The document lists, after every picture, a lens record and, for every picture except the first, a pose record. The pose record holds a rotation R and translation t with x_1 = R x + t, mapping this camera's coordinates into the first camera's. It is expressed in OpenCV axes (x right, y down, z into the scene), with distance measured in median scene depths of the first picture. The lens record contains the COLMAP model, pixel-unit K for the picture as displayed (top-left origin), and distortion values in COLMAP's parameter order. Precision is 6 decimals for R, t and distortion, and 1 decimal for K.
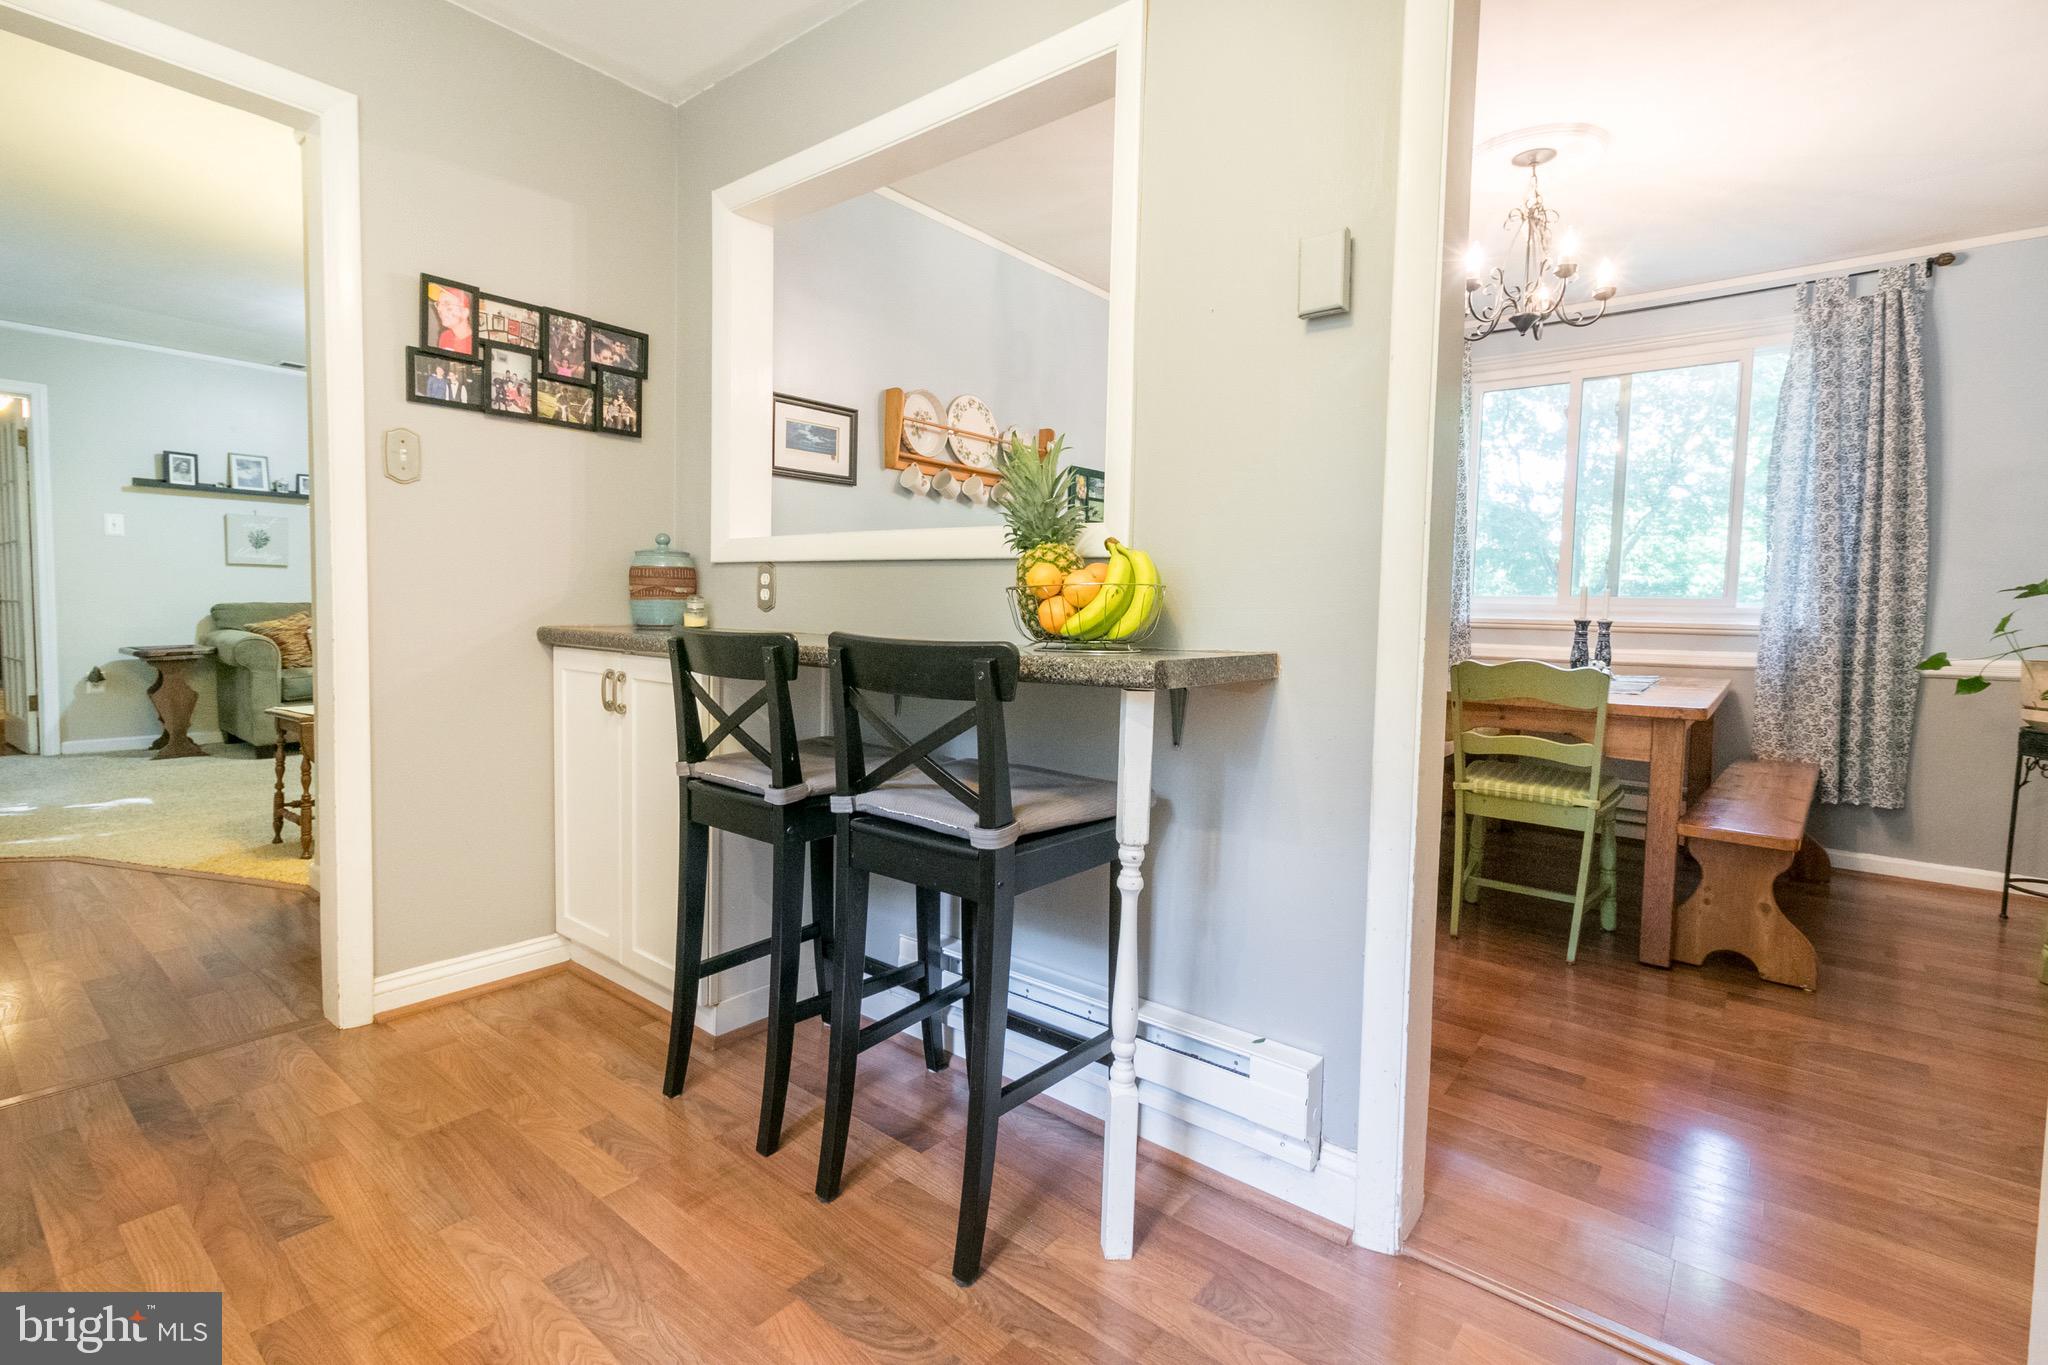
lens RADIAL K [[943.5, 0, 1022.7], [0, 943.5, 673.6], [0, 0, 1]] dist [0.004273, 0.000116]
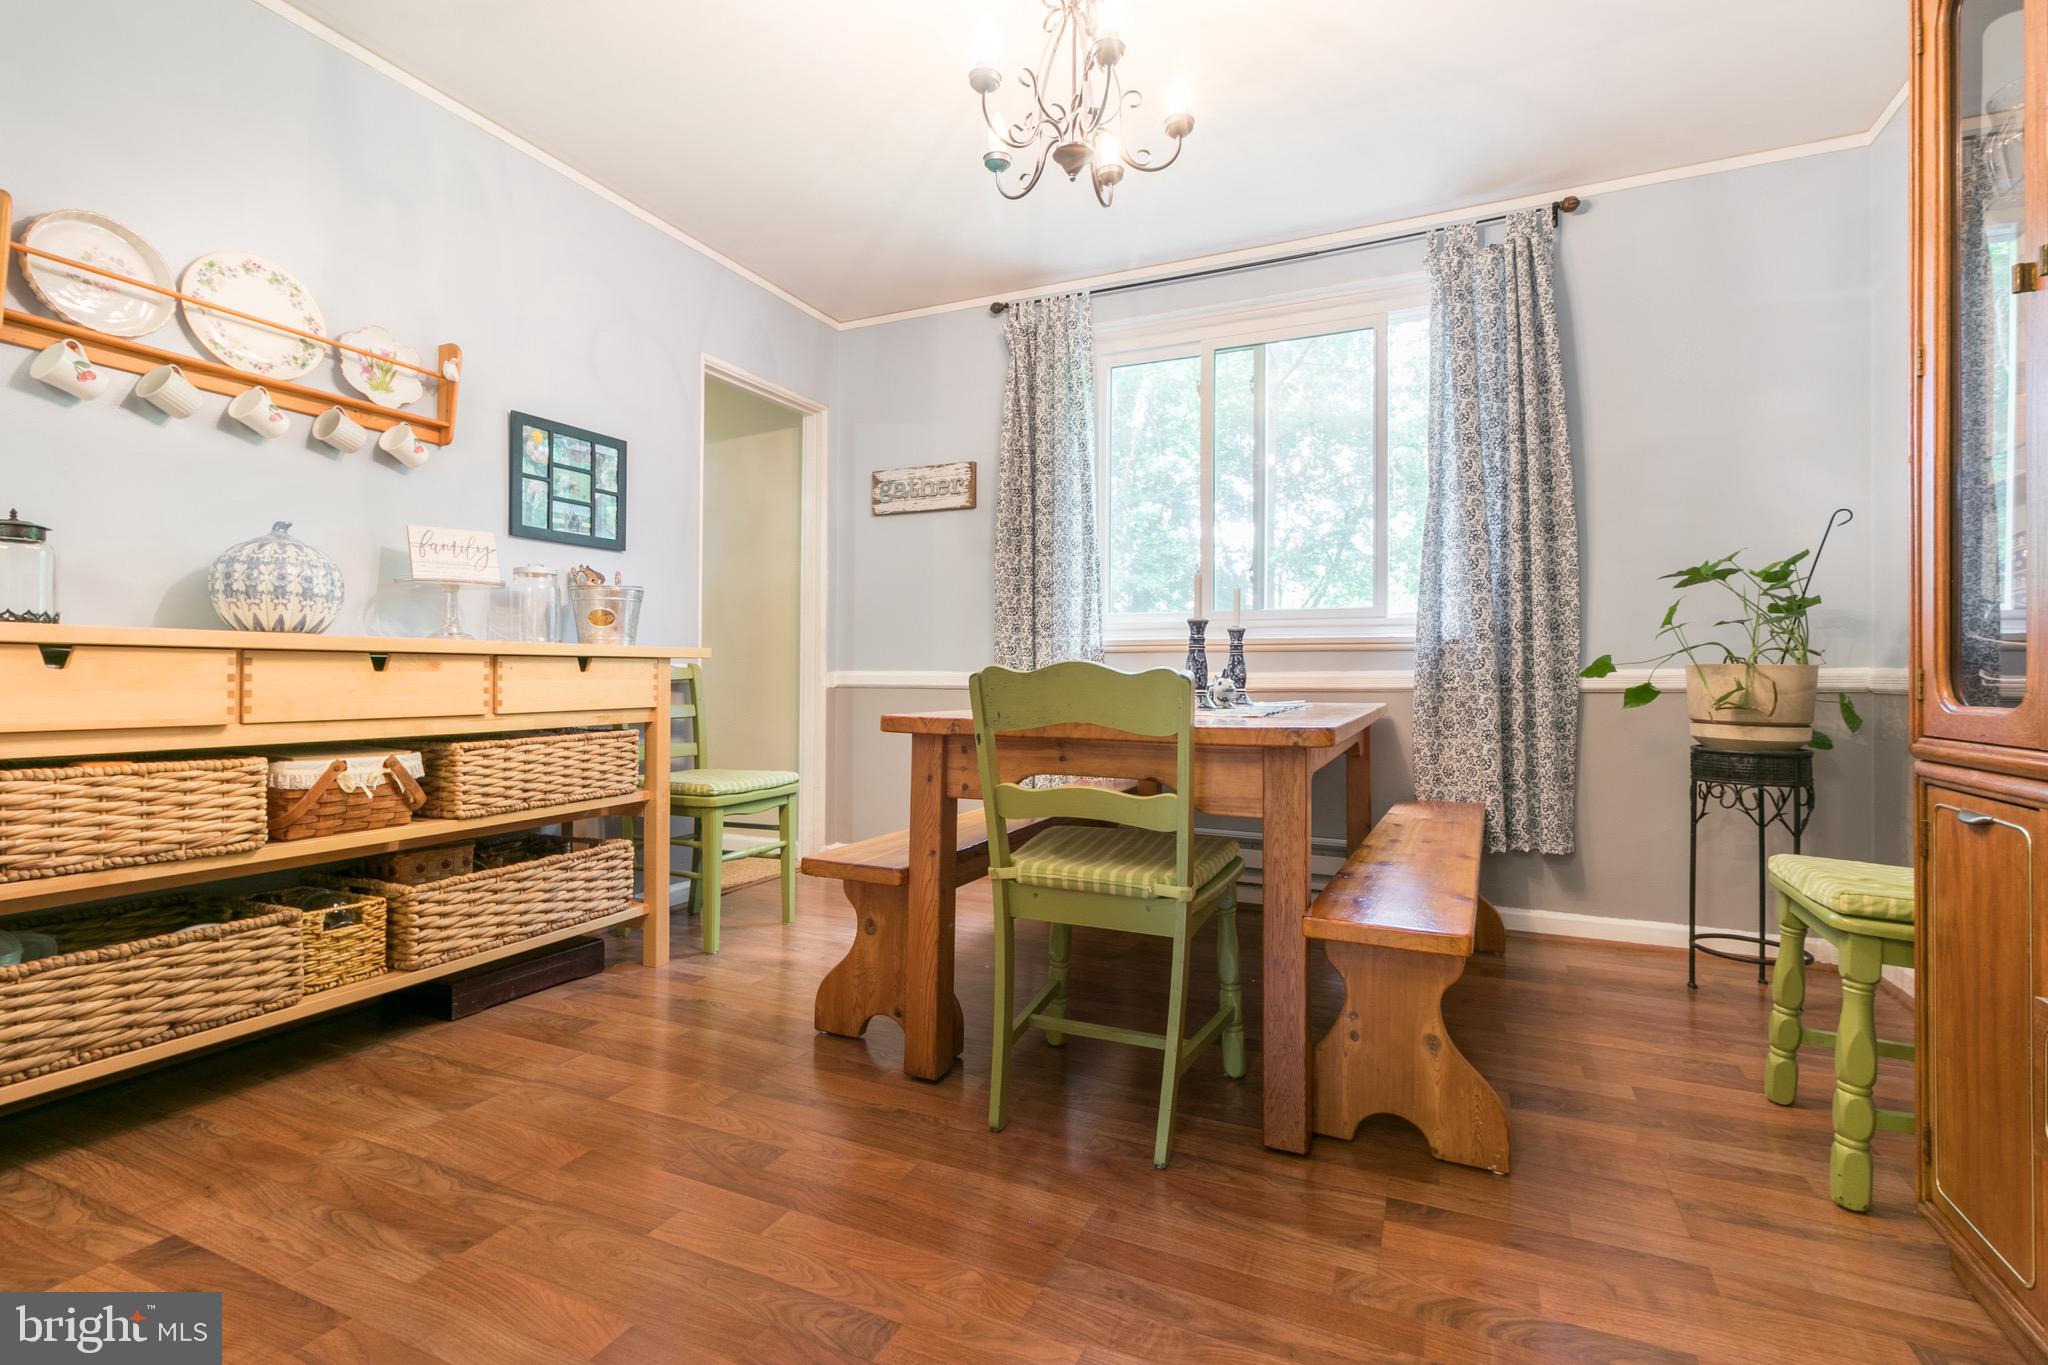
lens RADIAL K [[943.5, 0, 1022.9], [0, 943.5, 679.6], [0, 0, 1]] dist [0.004273, 0.000116]
pose [[0.966939, -0.018414, 0.254343, 0.267103], [0.034711, 0.997610, -0.059738, 0.025552], [-0.252635, 0.066592, 0.965267, 0.325782]]
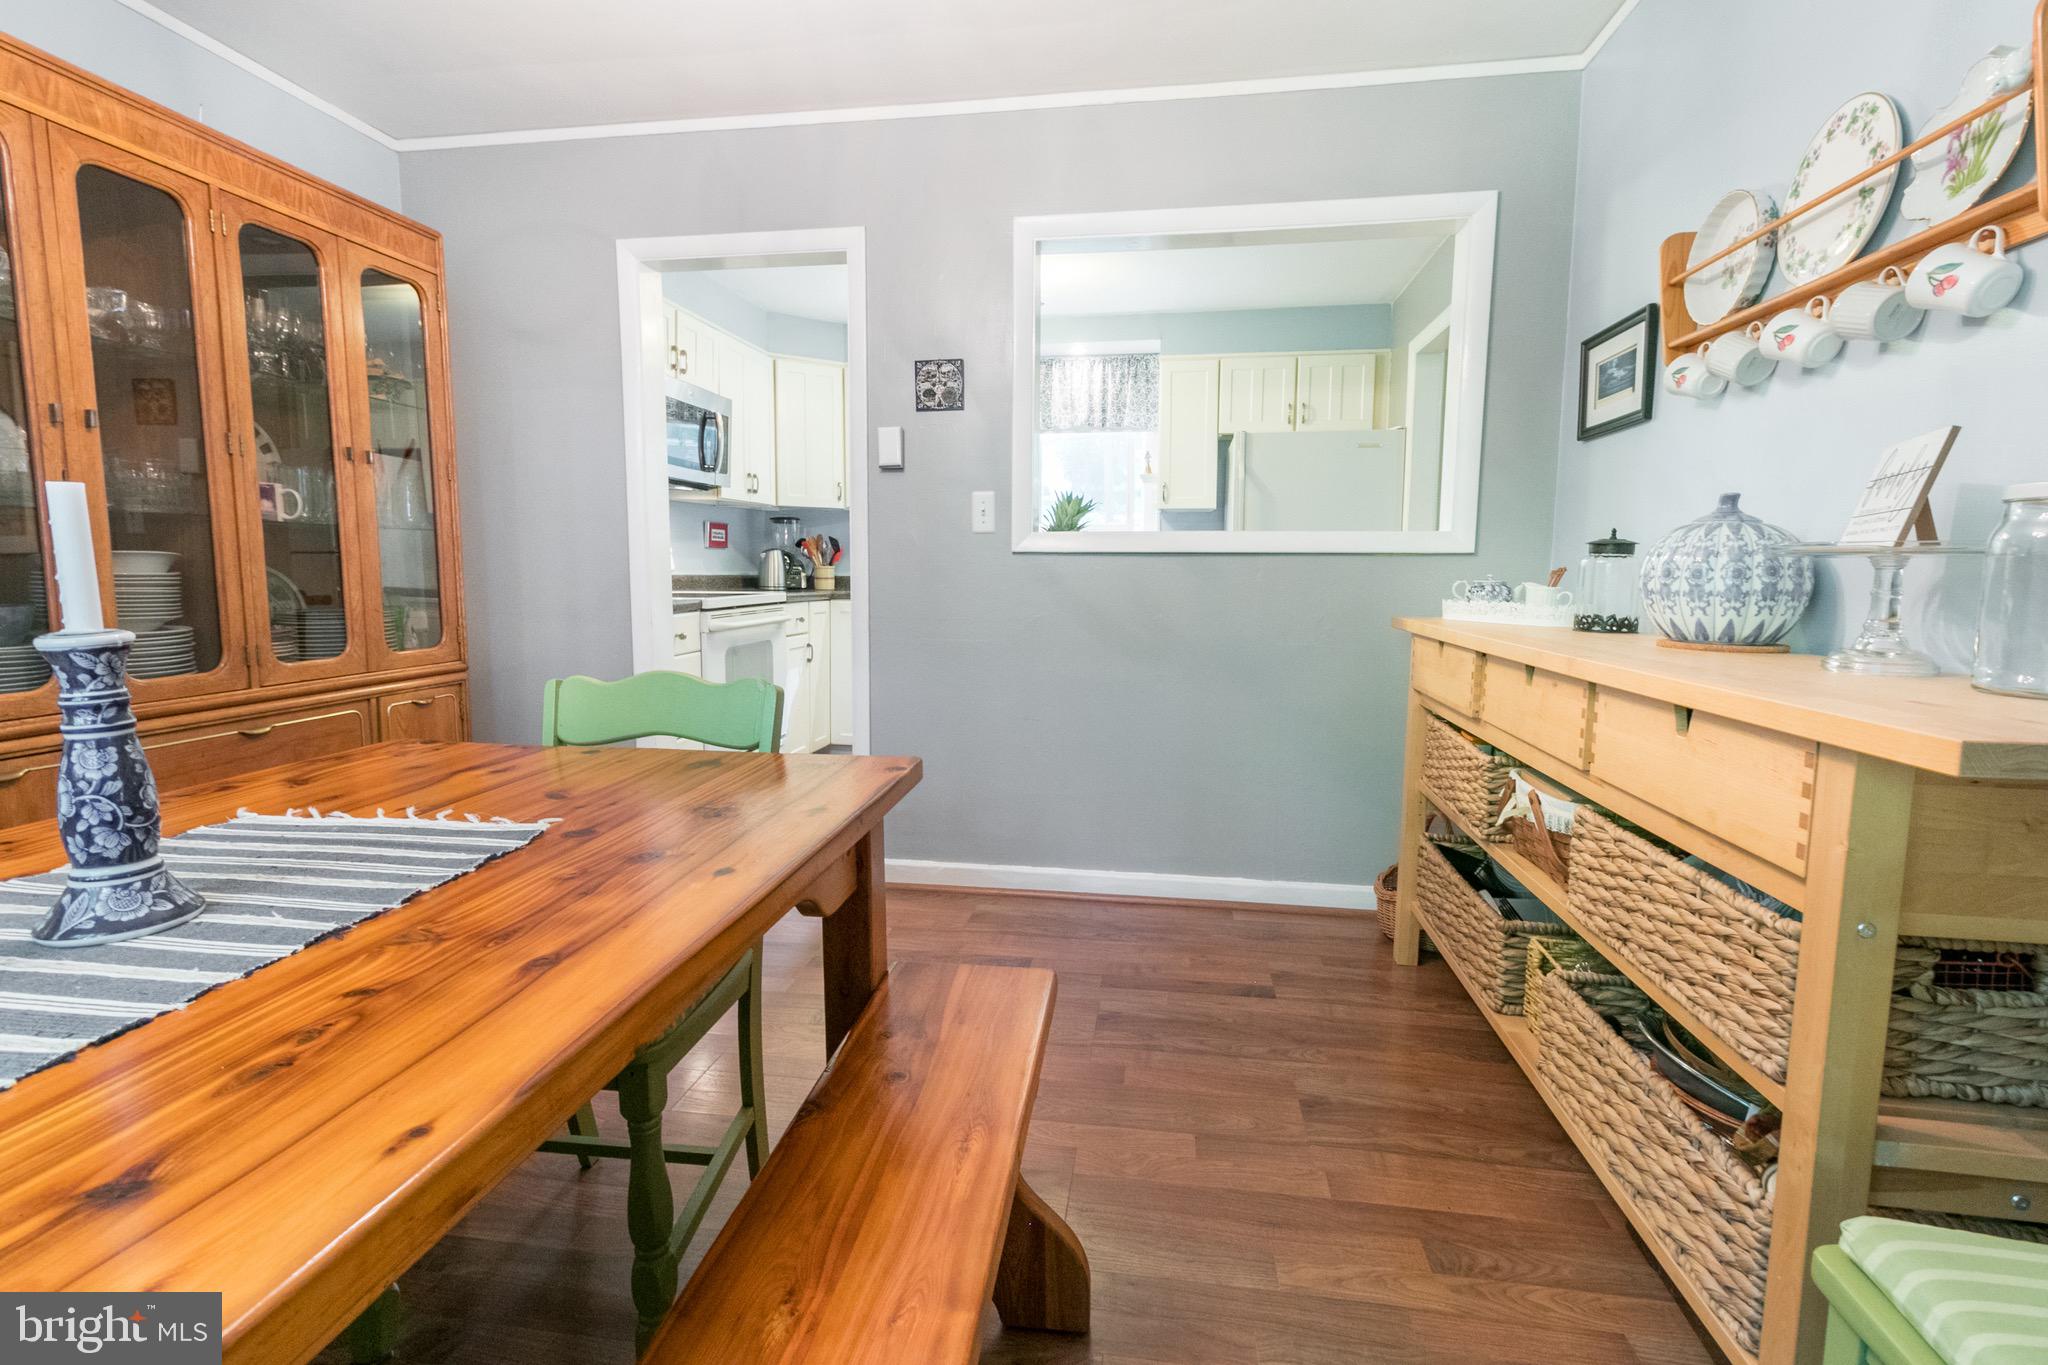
lens RADIAL K [[943.5, 0, 1029.7], [0, 943.5, 684.4], [0, 0, 1]] dist [0.004273, 0.000116]
pose [[-0.866491, 0.034561, -0.497994, 0.460342], [-0.051604, 0.986054, 0.158221, -0.076629], [0.496517, 0.162796, -0.852624, 1.129044]]
